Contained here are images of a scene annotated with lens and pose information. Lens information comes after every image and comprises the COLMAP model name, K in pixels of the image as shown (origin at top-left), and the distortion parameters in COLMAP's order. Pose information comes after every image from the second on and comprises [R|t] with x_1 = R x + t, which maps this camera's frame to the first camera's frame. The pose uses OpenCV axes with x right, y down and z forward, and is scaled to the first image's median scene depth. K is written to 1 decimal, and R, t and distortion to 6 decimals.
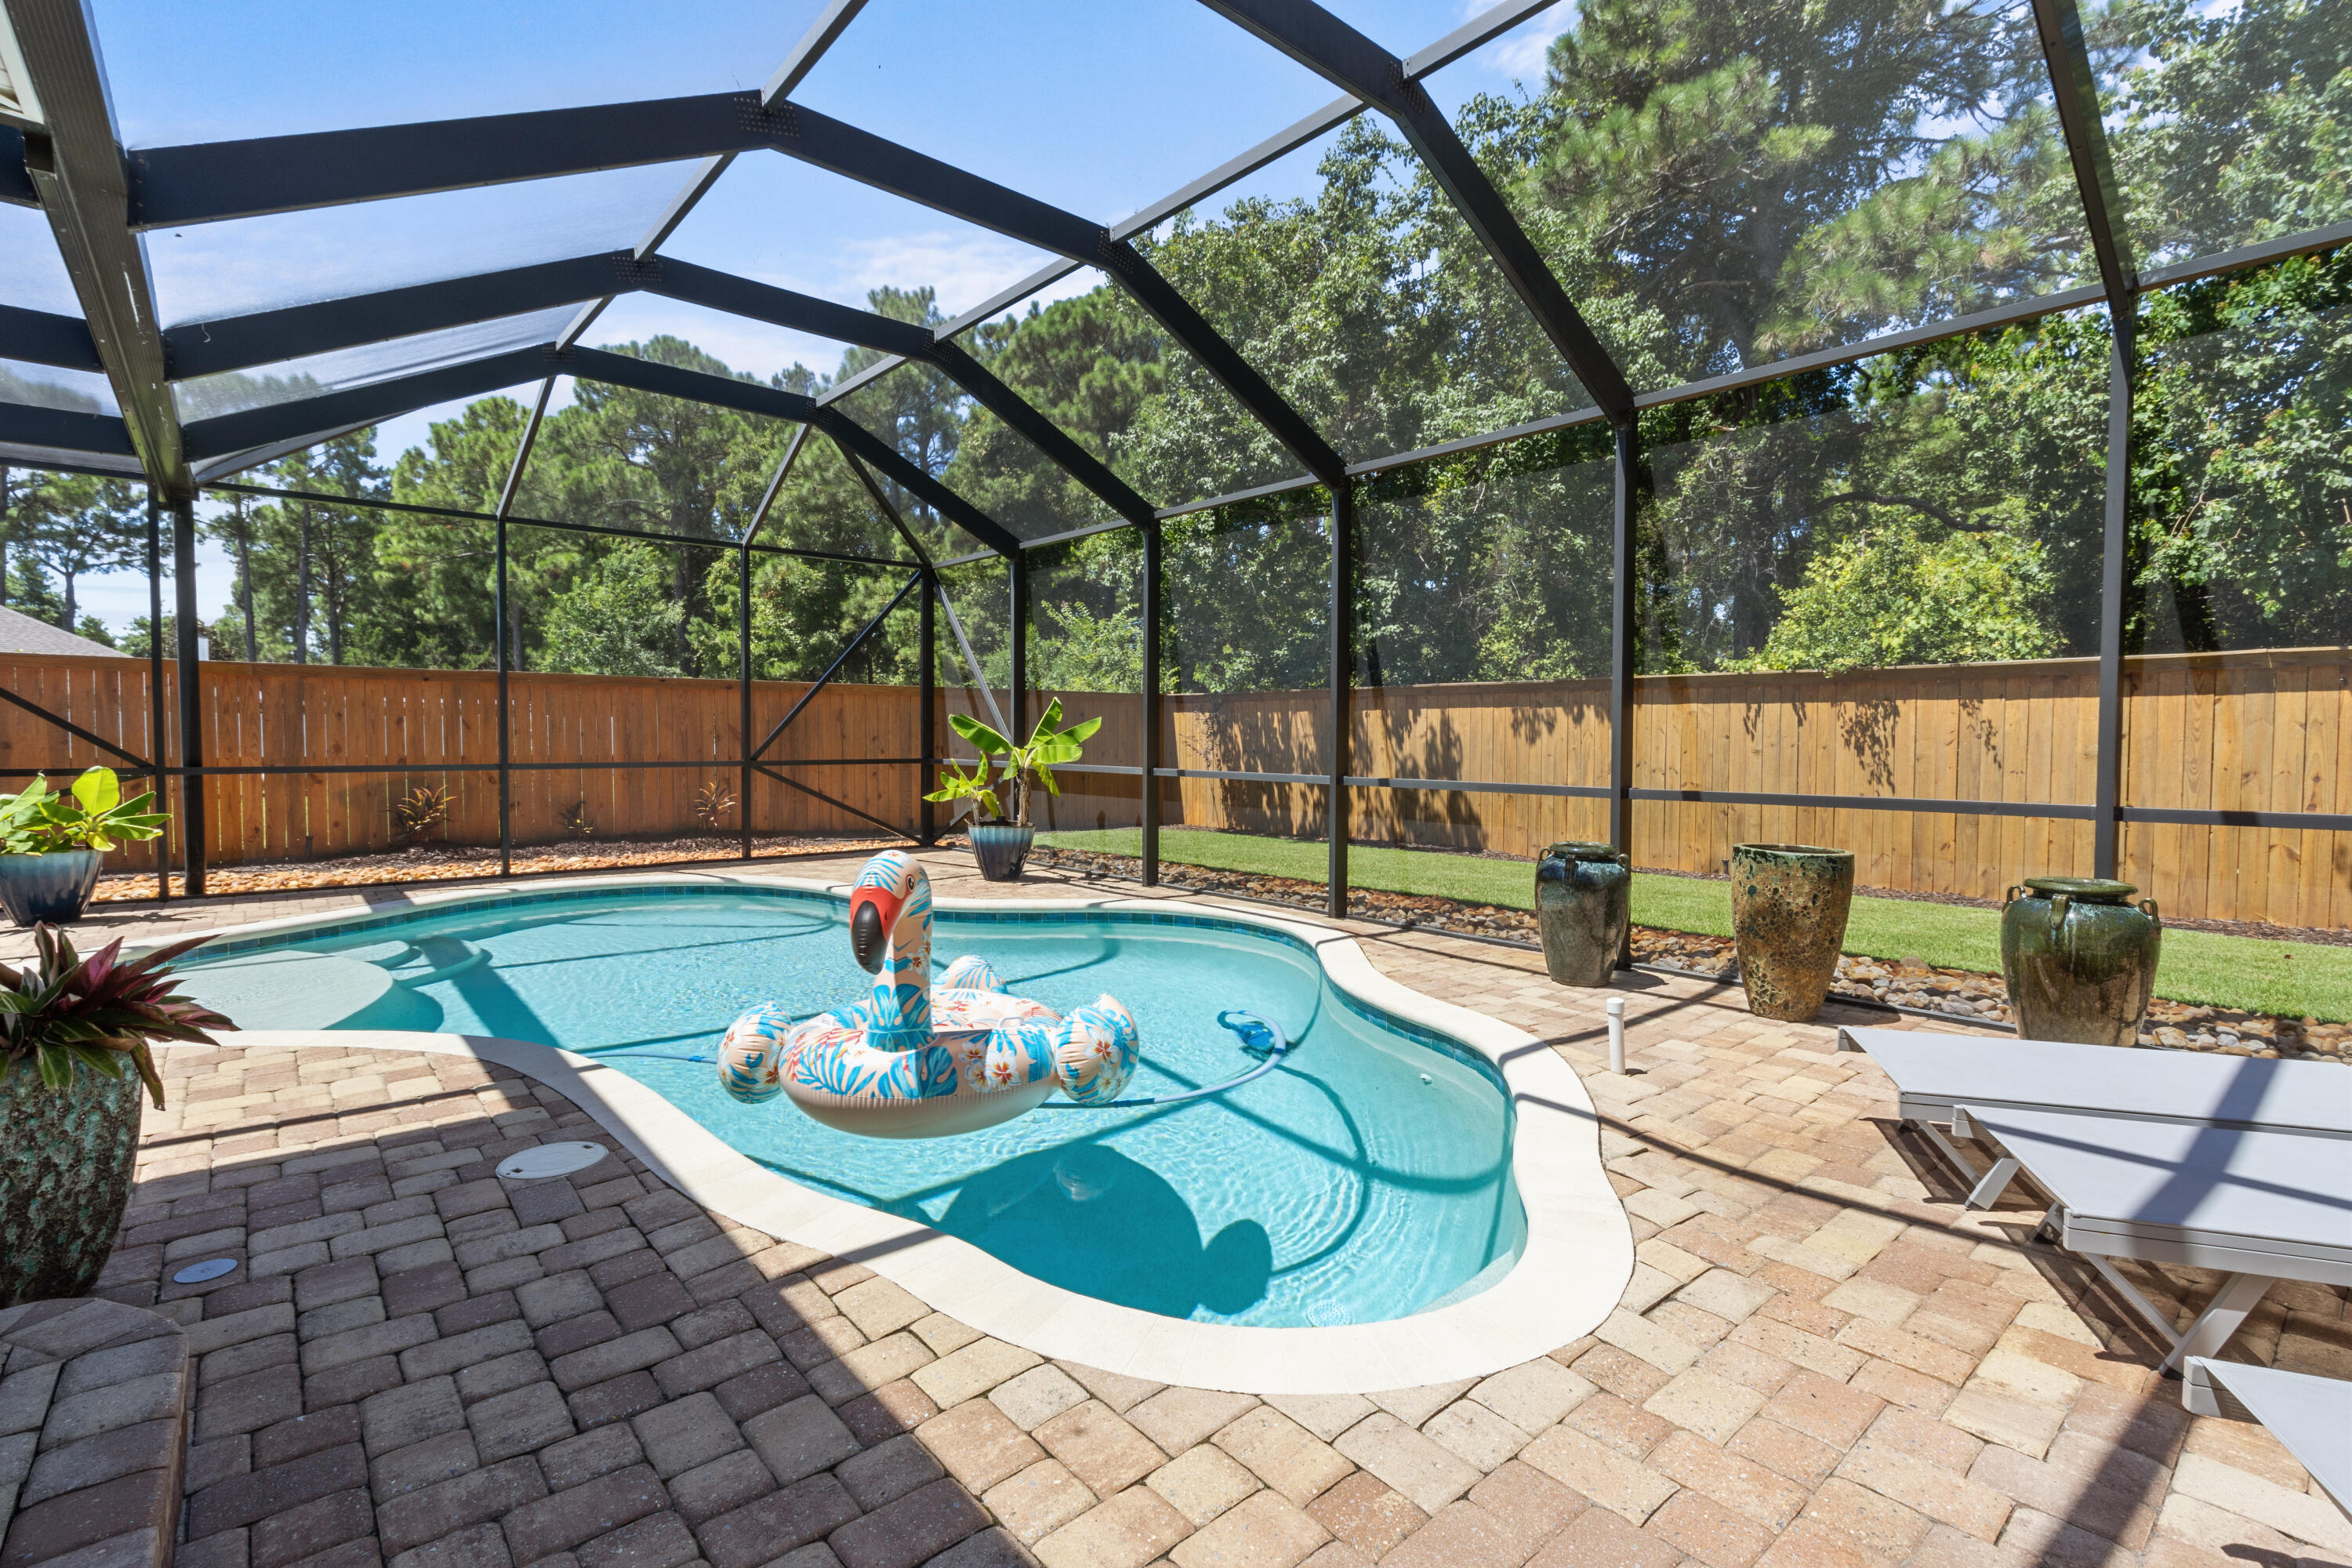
lens RADIAL K [[1075.4, 0, 1175.5], [0, 1075.4, 781.1], [0, 0, 1]] dist [0.002310, -0.000857]
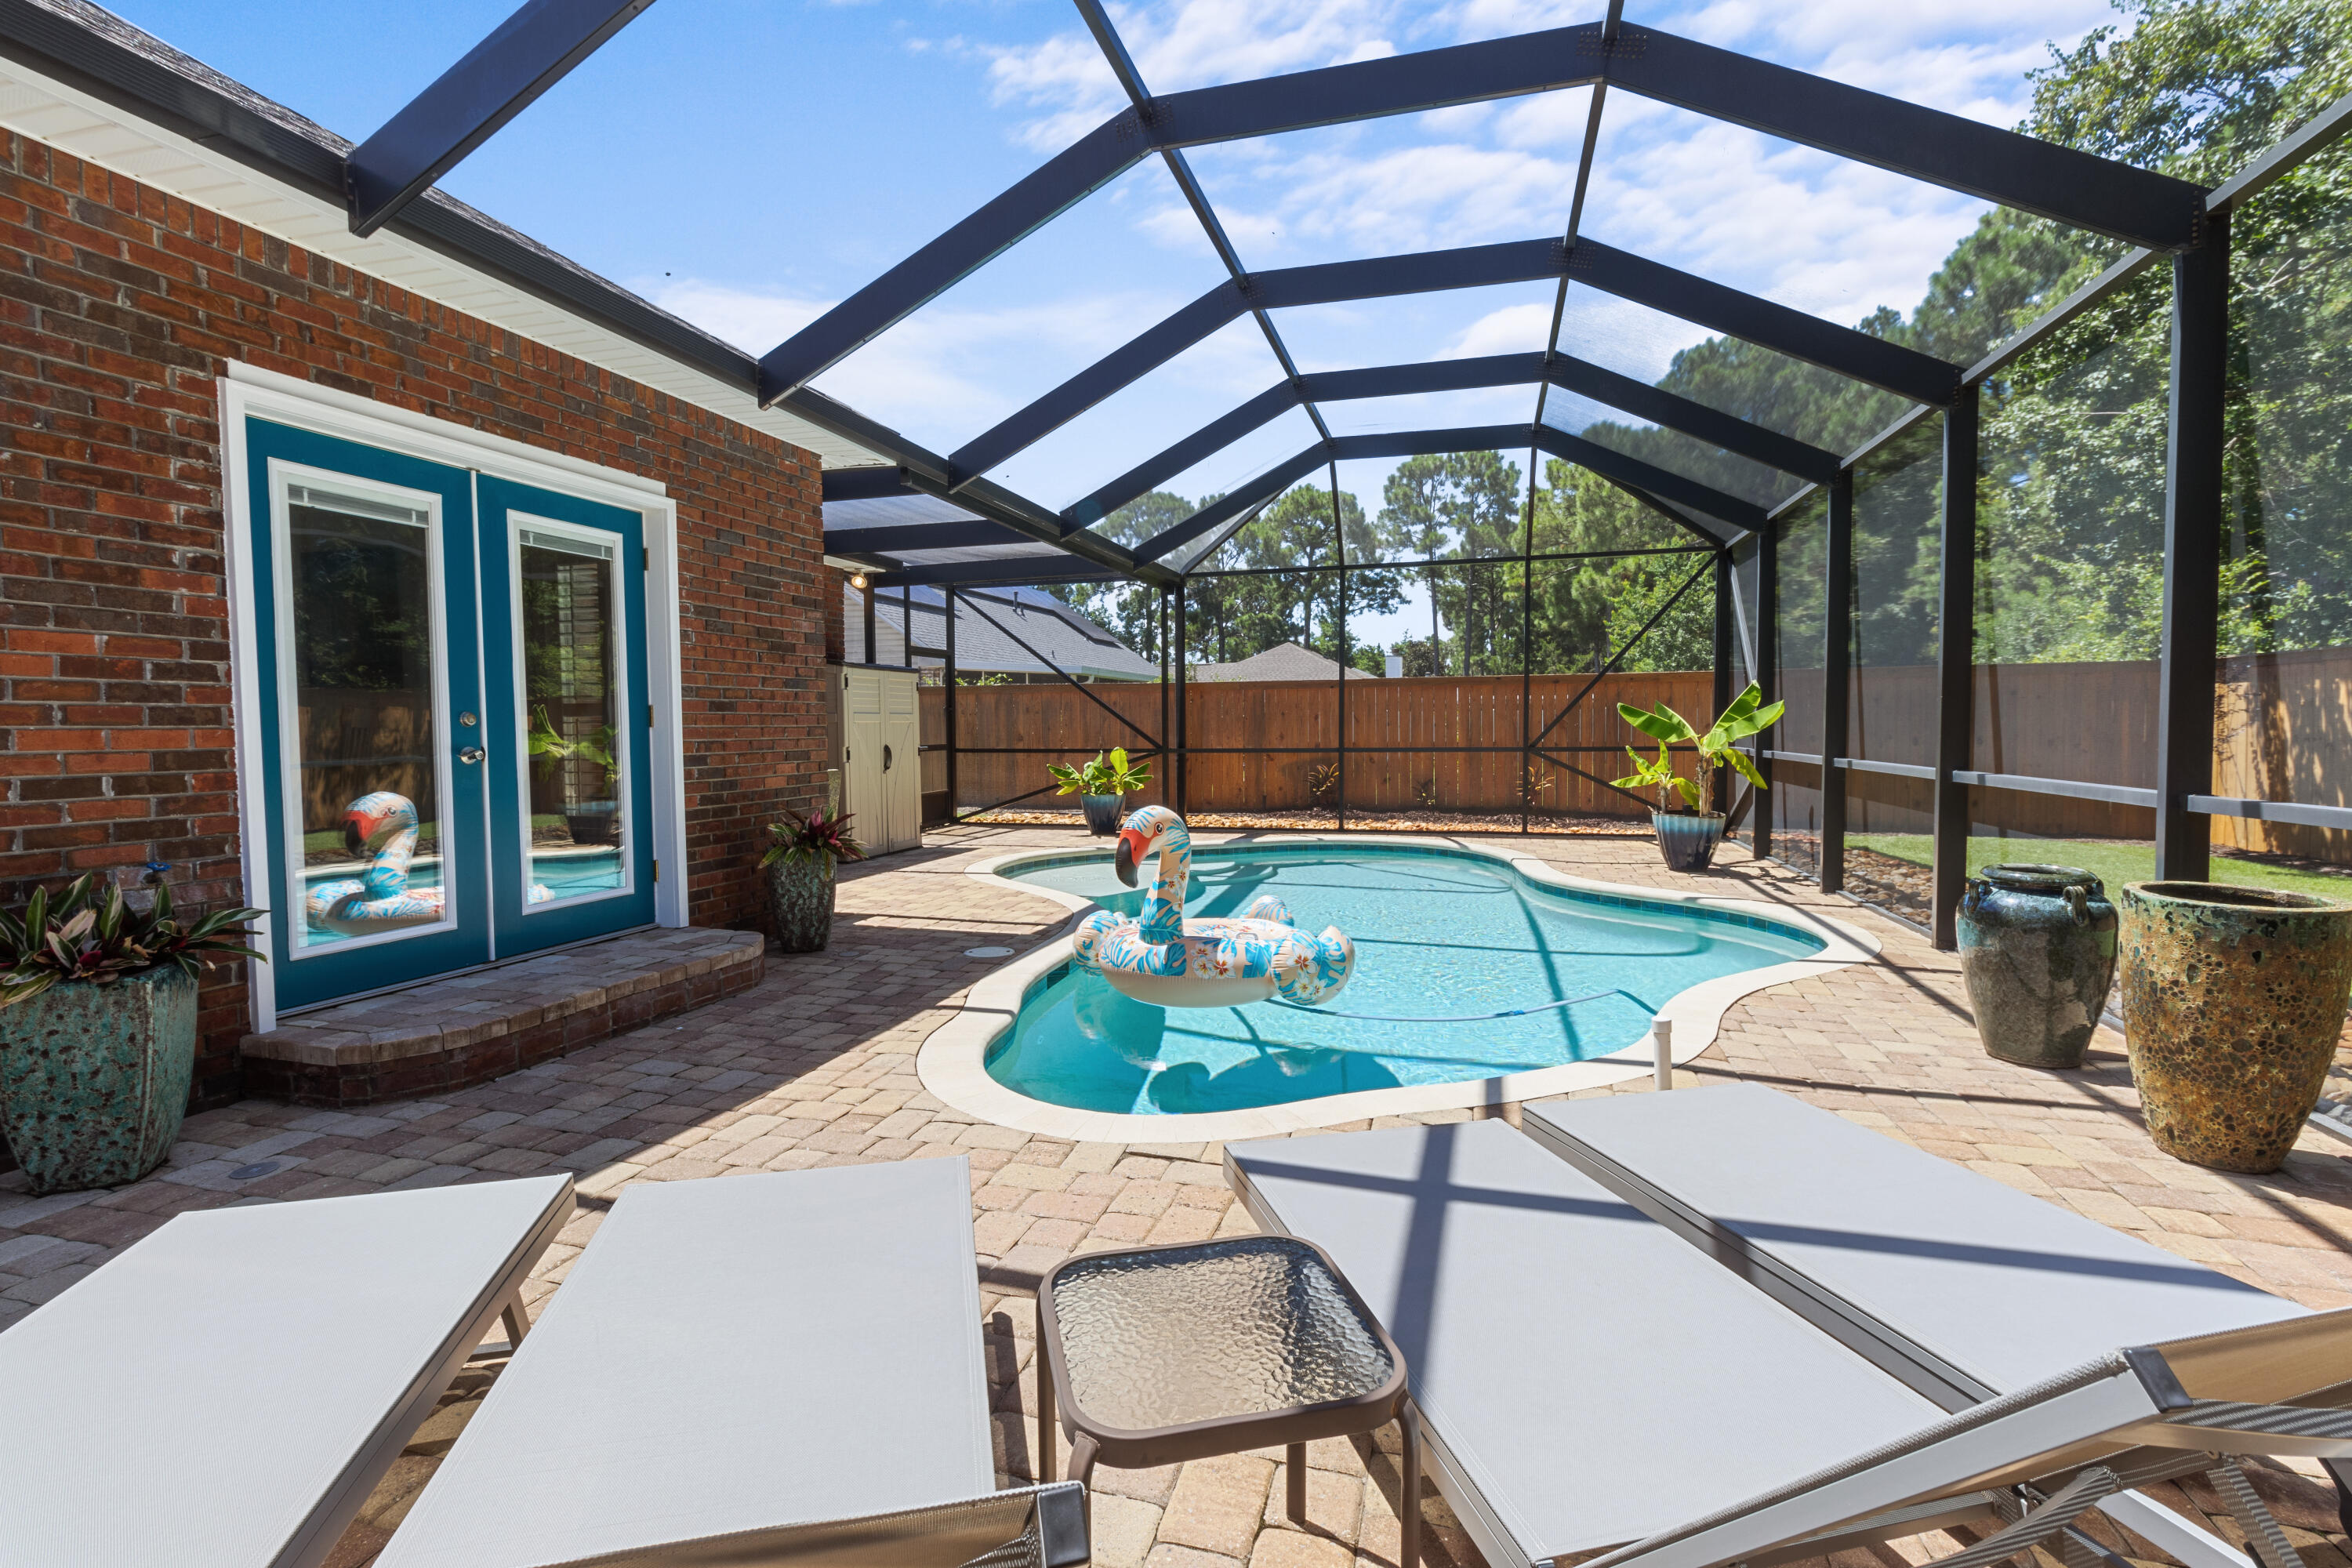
lens RADIAL K [[1083.7, 0, 1176.7], [0, 1083.7, 776.9], [0, 0, 1]] dist [0.004048, 0.000235]
pose [[0.546529, 0.029564, -0.836918, 0.379442], [-0.024232, 0.999516, 0.019483, -0.001051], [0.837090, 0.009632, 0.546981, 0.071801]]
